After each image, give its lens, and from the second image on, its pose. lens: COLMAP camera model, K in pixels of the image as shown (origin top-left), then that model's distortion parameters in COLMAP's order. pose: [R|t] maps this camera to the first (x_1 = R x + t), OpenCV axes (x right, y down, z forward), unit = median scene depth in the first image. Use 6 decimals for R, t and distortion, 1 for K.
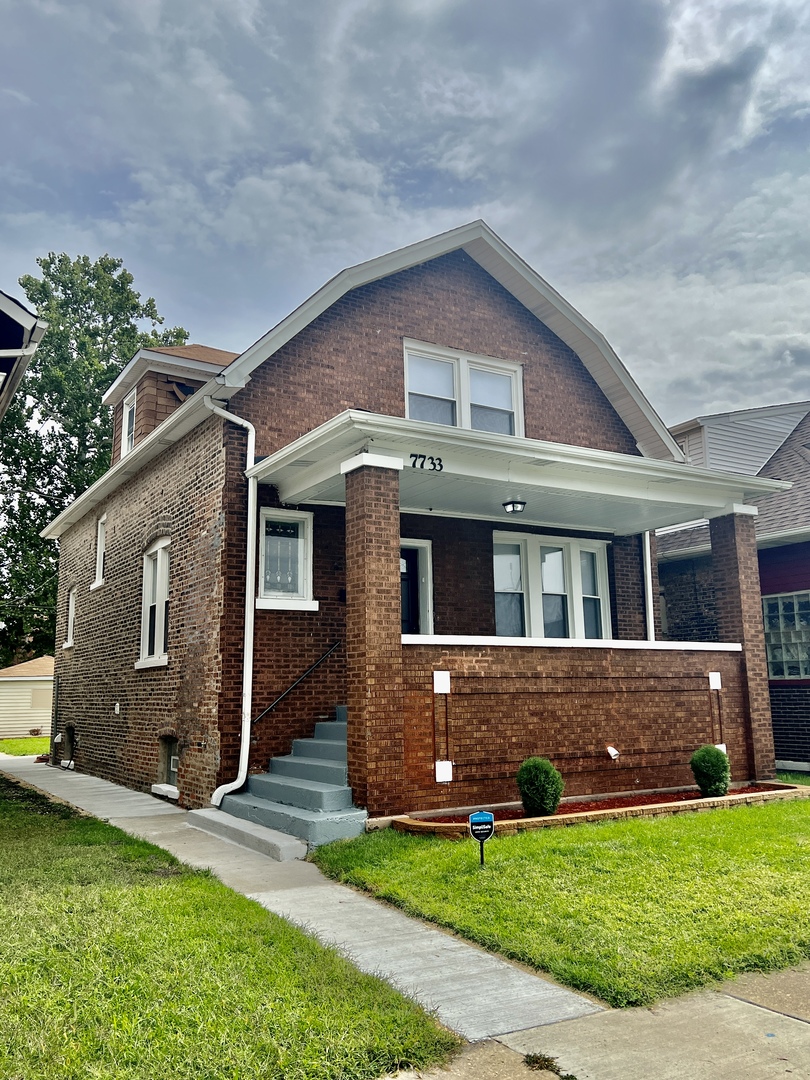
lens RADIAL K [[859.3, 0, 401.9], [0, 859.3, 542.9], [0, 0, 1]] dist [0.069602, -0.073163]
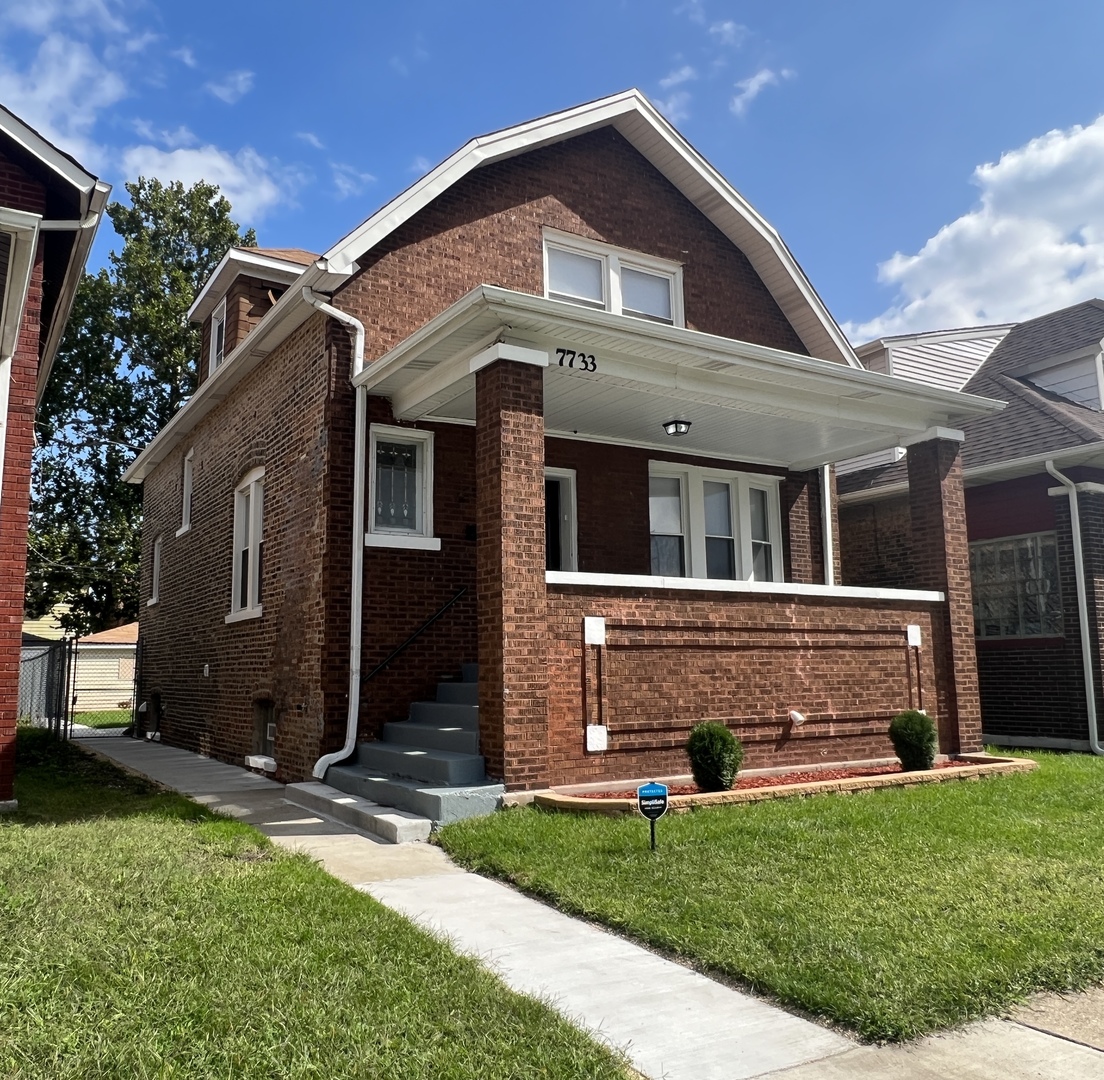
lens RADIAL K [[928.6, 0, 520.7], [0, 928.6, 544.8], [0, 0, 1]] dist [0.005785, 0.004245]
pose [[0.999985, 0.003752, -0.004001, -0.016863], [-0.003610, 0.999380, 0.035017, 0.042667], [0.004130, -0.035002, 0.999379, 0.107744]]
